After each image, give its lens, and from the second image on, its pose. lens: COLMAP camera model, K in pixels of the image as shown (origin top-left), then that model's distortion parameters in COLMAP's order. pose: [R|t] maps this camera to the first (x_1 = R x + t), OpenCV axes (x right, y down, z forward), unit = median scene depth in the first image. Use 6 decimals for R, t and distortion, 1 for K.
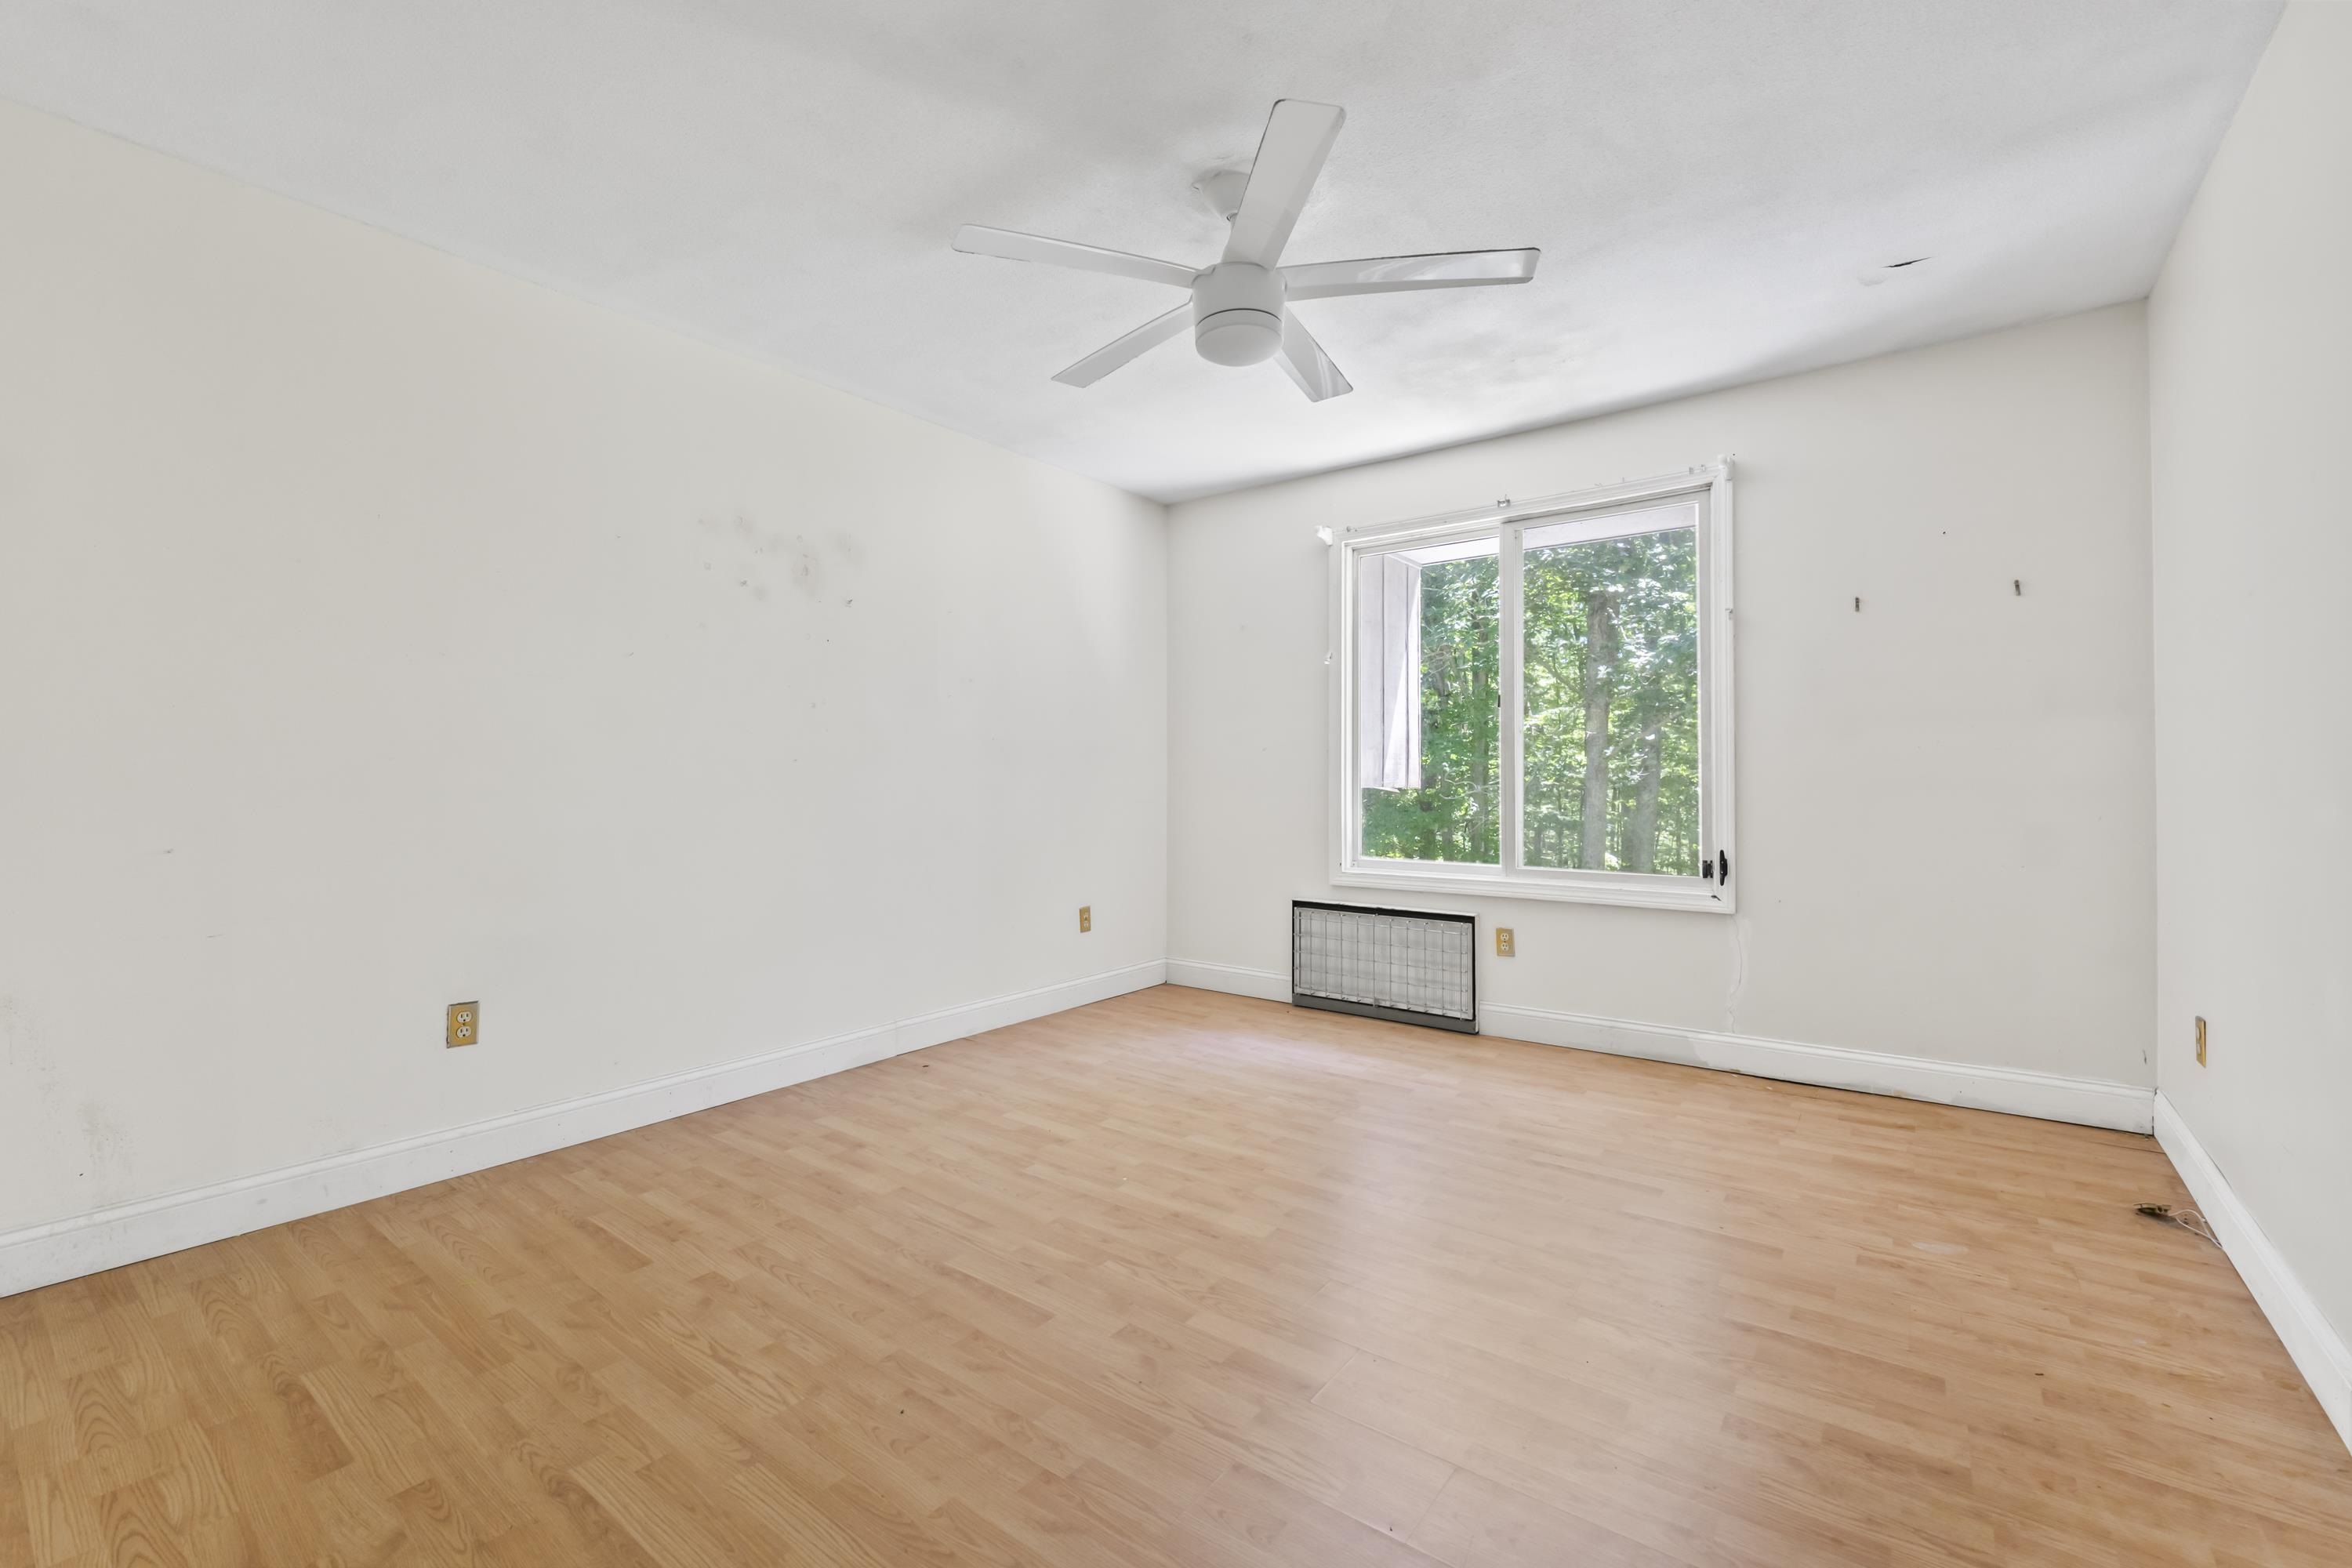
lens RADIAL K [[994.1, 0, 1165.8], [0, 994.1, 770.3], [0, 0, 1]] dist [-0.008768, -0.000630]
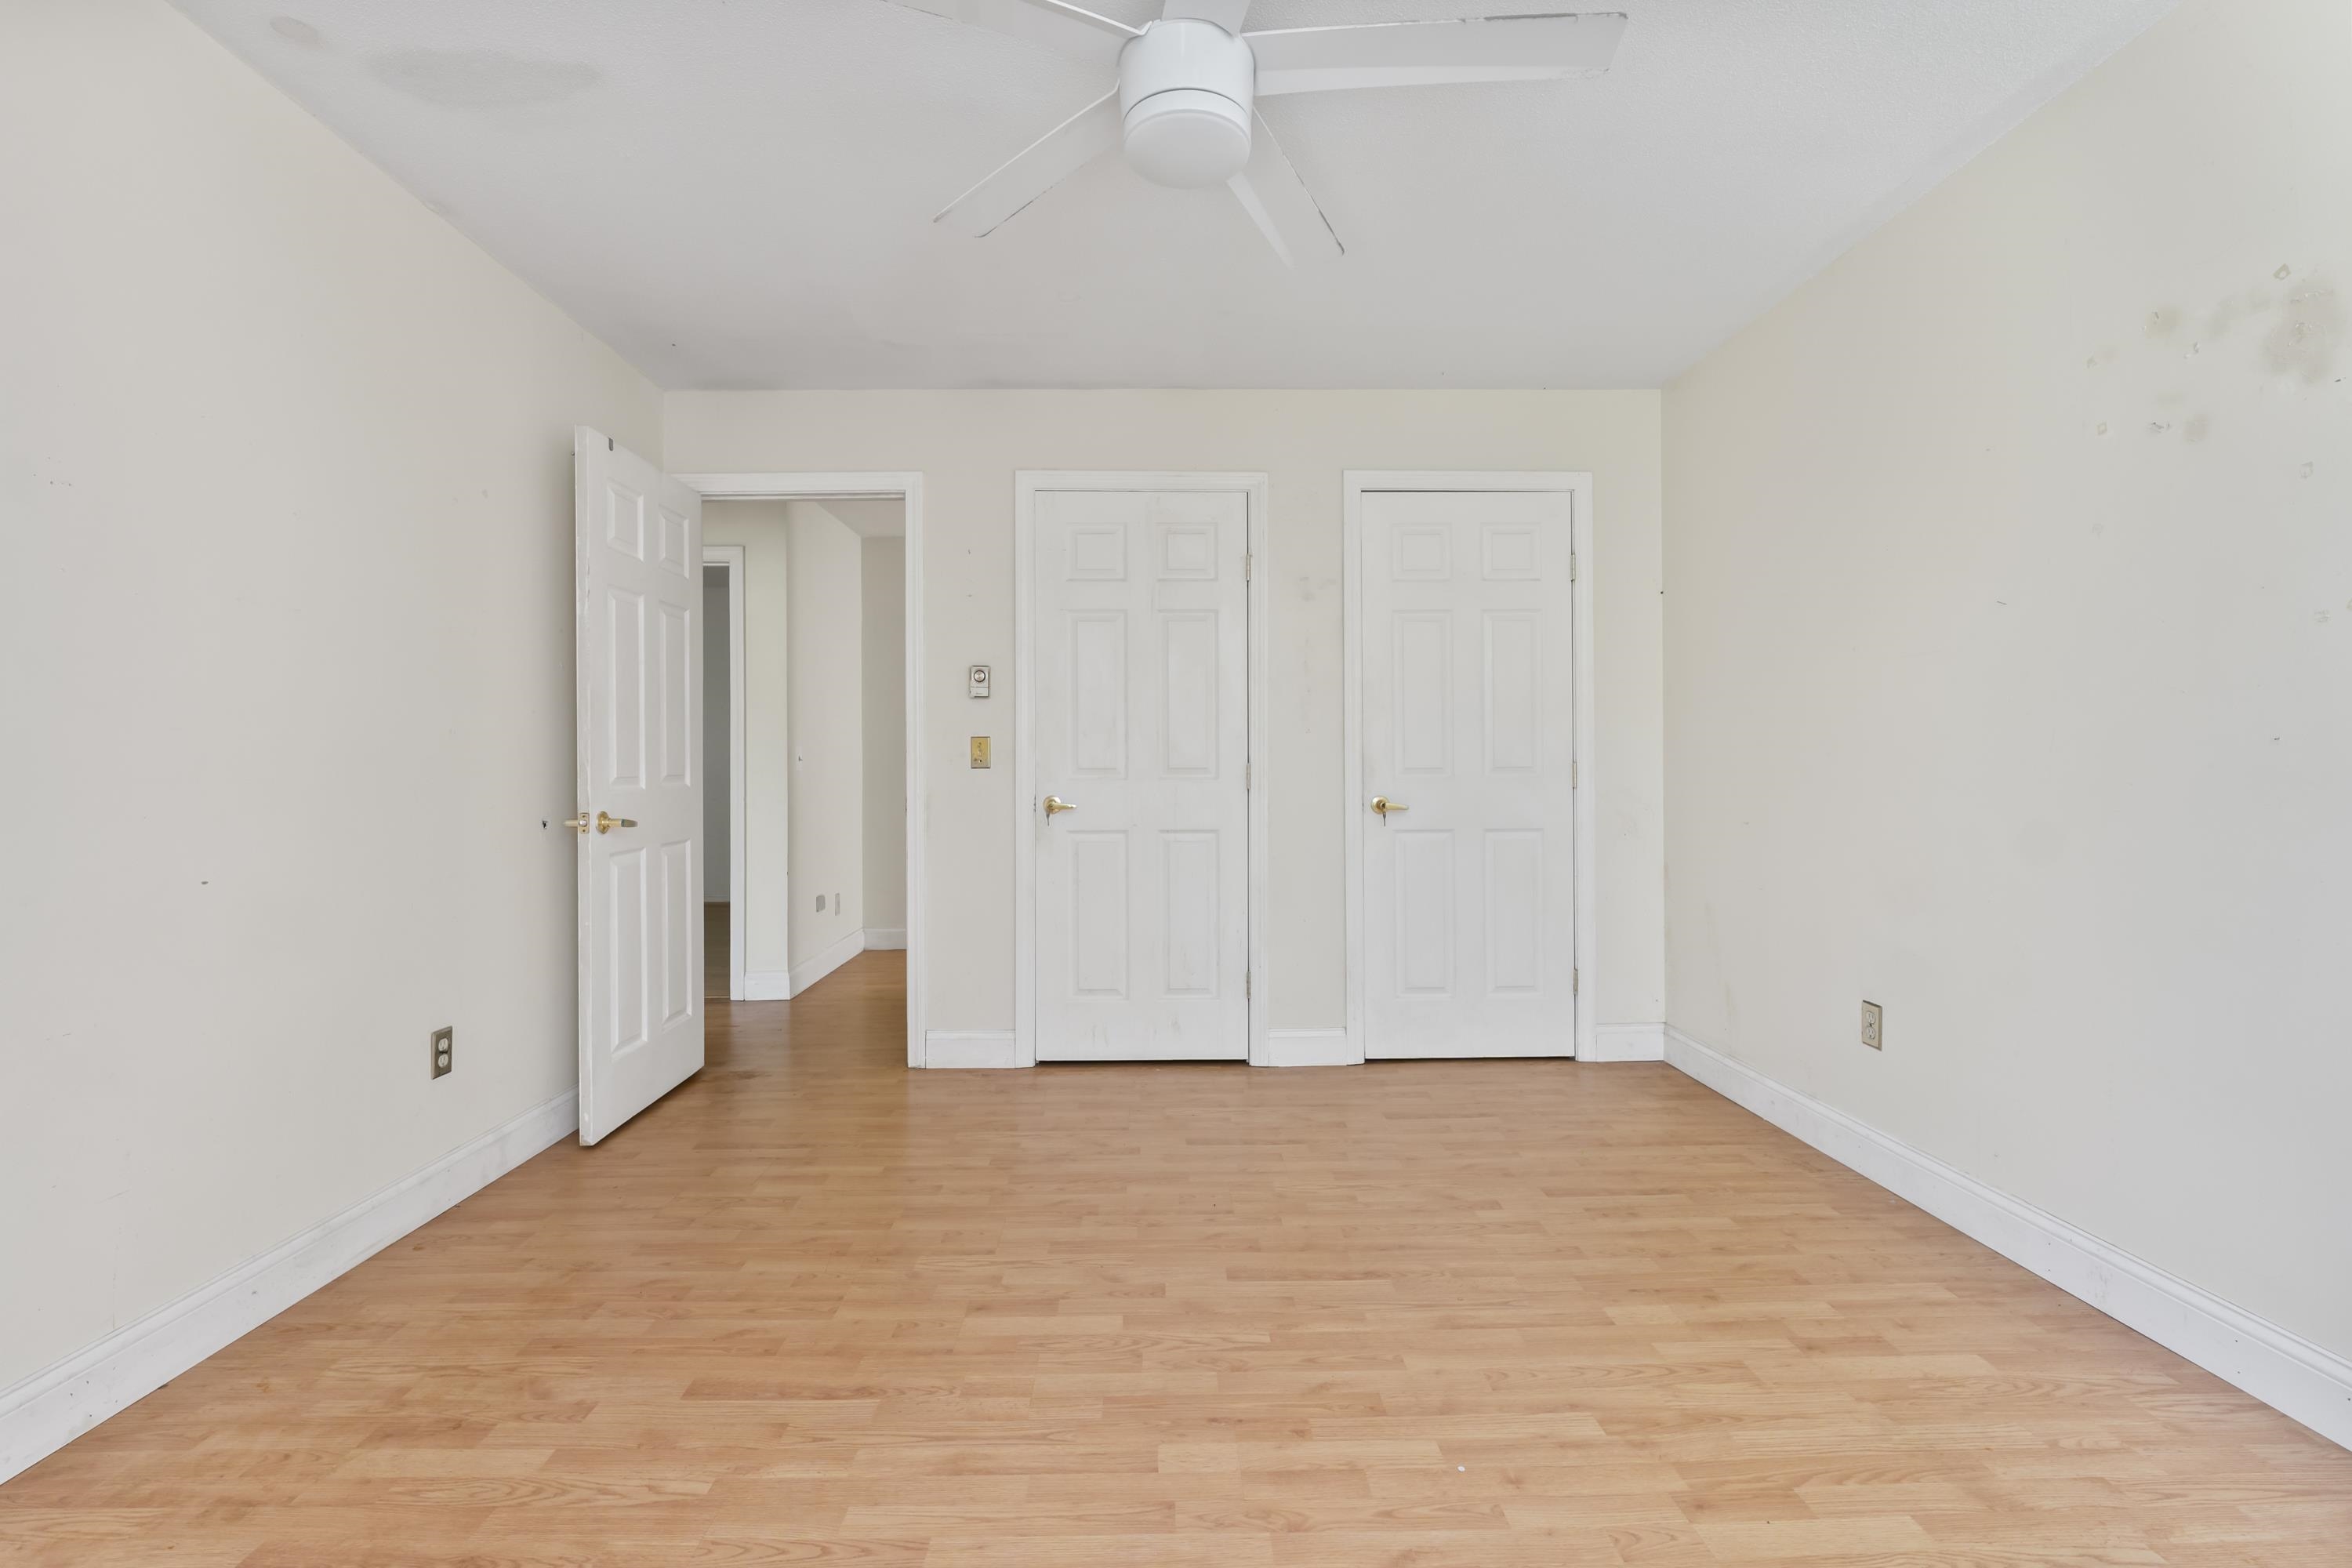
lens RADIAL K [[1080.6, 0, 1173.2], [0, 1080.6, 775.5], [0, 0, 1]] dist [-0.018387, -0.000637]
pose [[-0.790981, 0.005027, -0.611821, 0.529701], [0.004739, 0.999987, 0.002090, 0.004987], [0.611823, -0.001247, -0.790994, 1.558983]]
